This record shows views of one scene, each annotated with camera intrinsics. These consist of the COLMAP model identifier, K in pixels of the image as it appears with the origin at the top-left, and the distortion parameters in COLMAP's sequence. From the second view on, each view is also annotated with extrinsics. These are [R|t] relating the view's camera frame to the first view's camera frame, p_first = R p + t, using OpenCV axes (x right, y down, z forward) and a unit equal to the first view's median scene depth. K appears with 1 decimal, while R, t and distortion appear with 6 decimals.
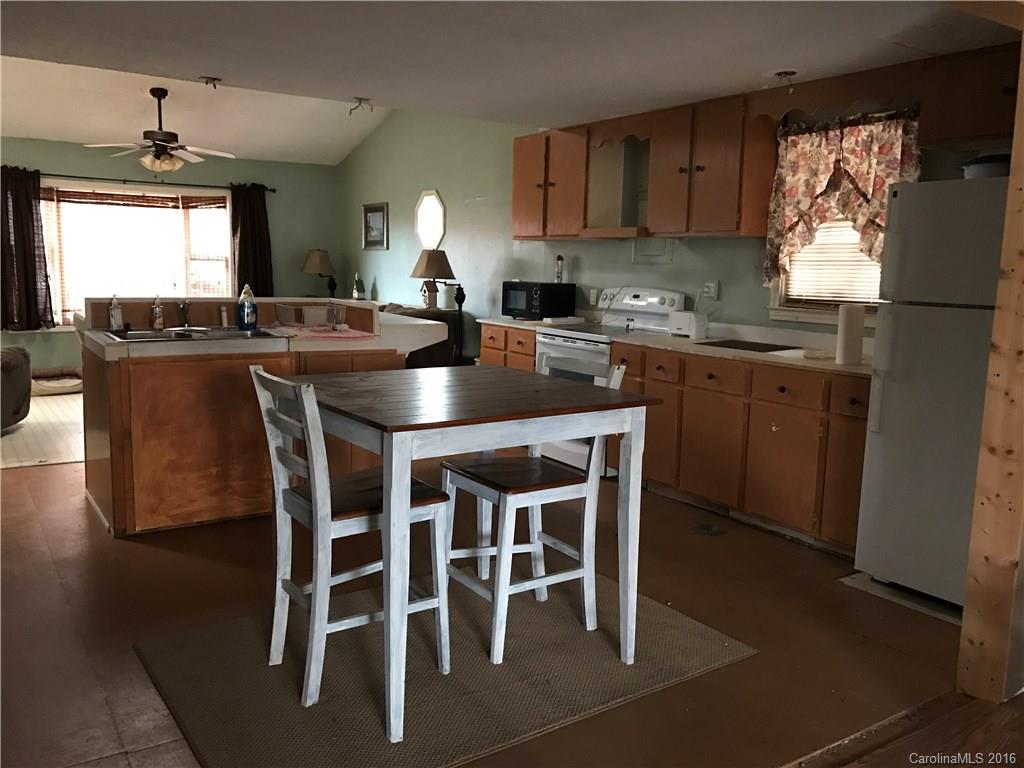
lens RADIAL K [[837.2, 0, 505.9], [0, 837.2, 381.6], [0, 0, 1]] dist [0.004530, -0.001381]
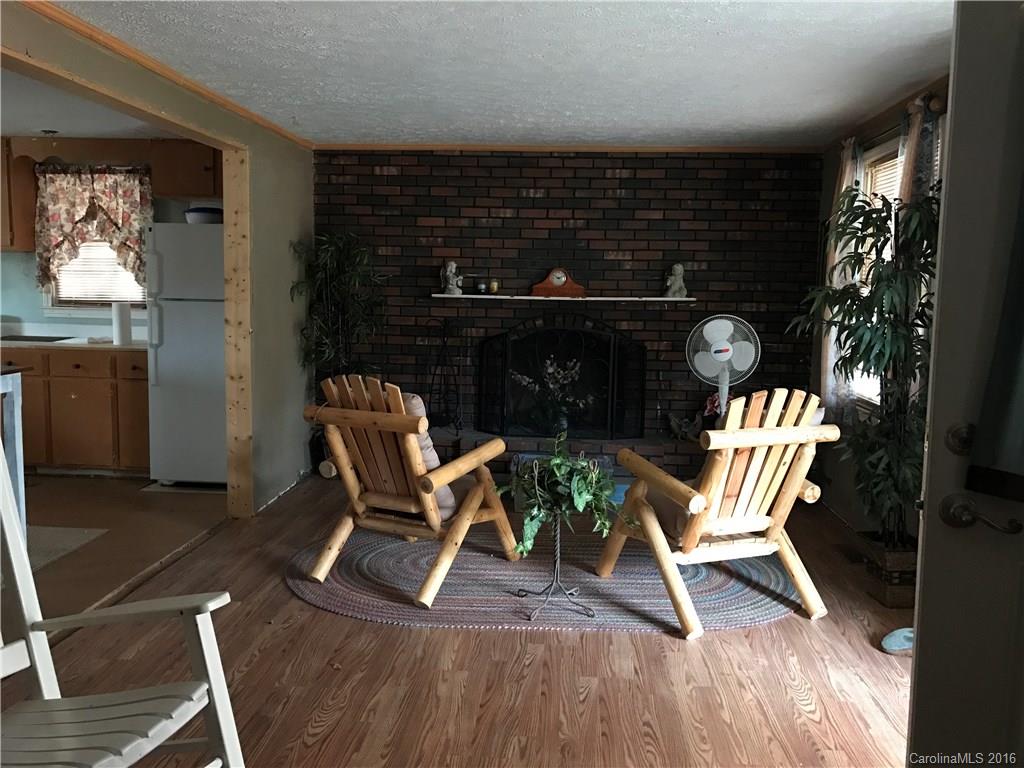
lens RADIAL K [[849.4, 0, 514.5], [0, 849.4, 372.8], [0, 0, 1]] dist [0.011746, 0.013795]
pose [[0.612892, -0.092542, 0.784729, -0.288637], [0.104940, 0.993854, 0.035243, 0.040650], [-0.783167, 0.060750, 0.618837, -0.366034]]
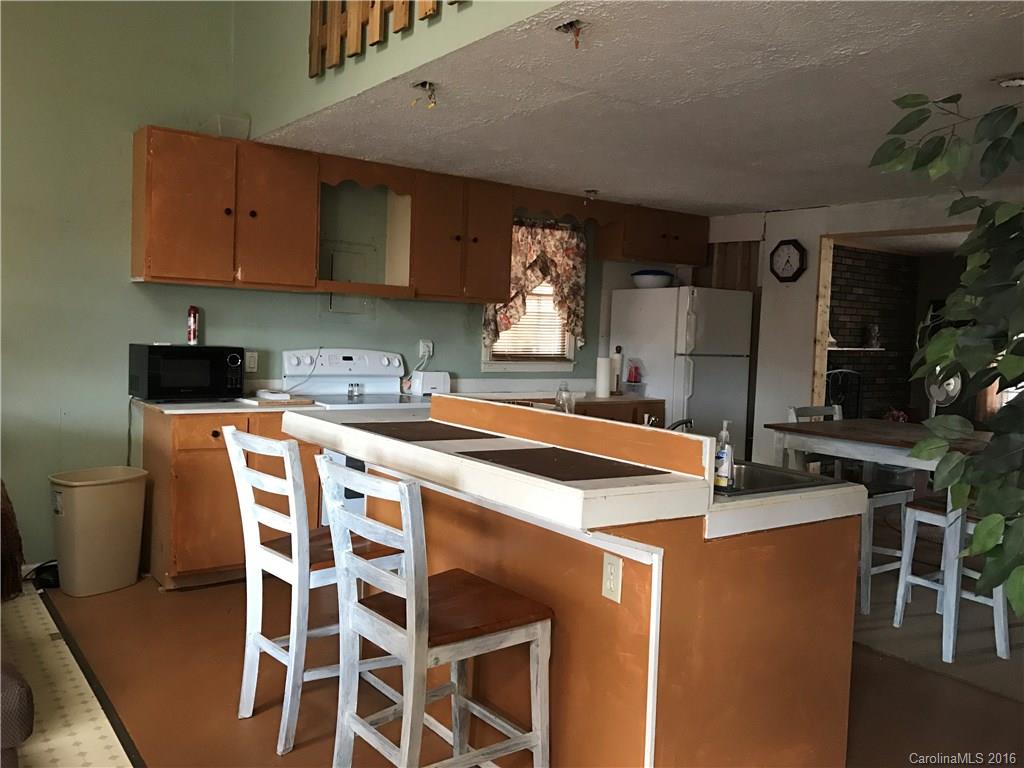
lens RADIAL K [[837.2, 0, 505.9], [0, 837.2, 381.6], [0, 0, 1]] dist [0.004530, -0.001381]
pose [[-0.039443, -0.087966, 0.995342, -0.954353], [0.104045, 0.990341, 0.091647, -0.181442], [-0.993790, 0.107176, -0.029909, 1.098951]]
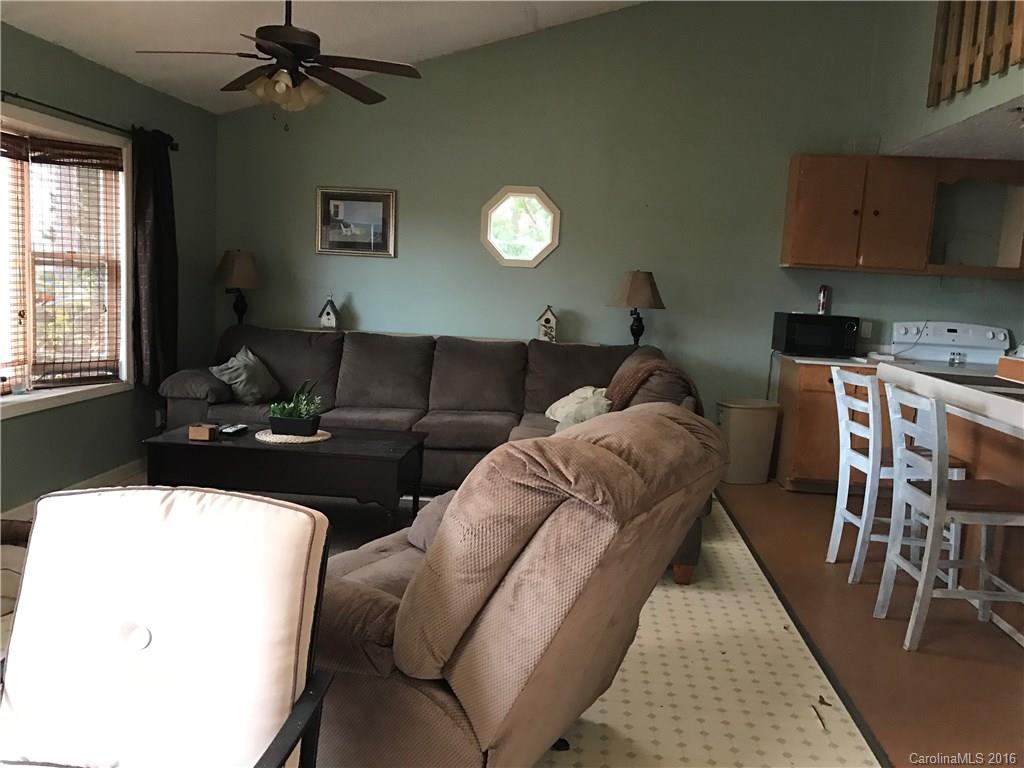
lens RADIAL K [[849.4, 0, 514.5], [0, 849.4, 372.8], [0, 0, 1]] dist [0.011746, 0.013795]
pose [[0.626734, -0.077855, 0.775334, -1.304176], [0.071605, 0.996541, 0.042187, -0.171186], [-0.775937, 0.029078, 0.630140, 0.962283]]
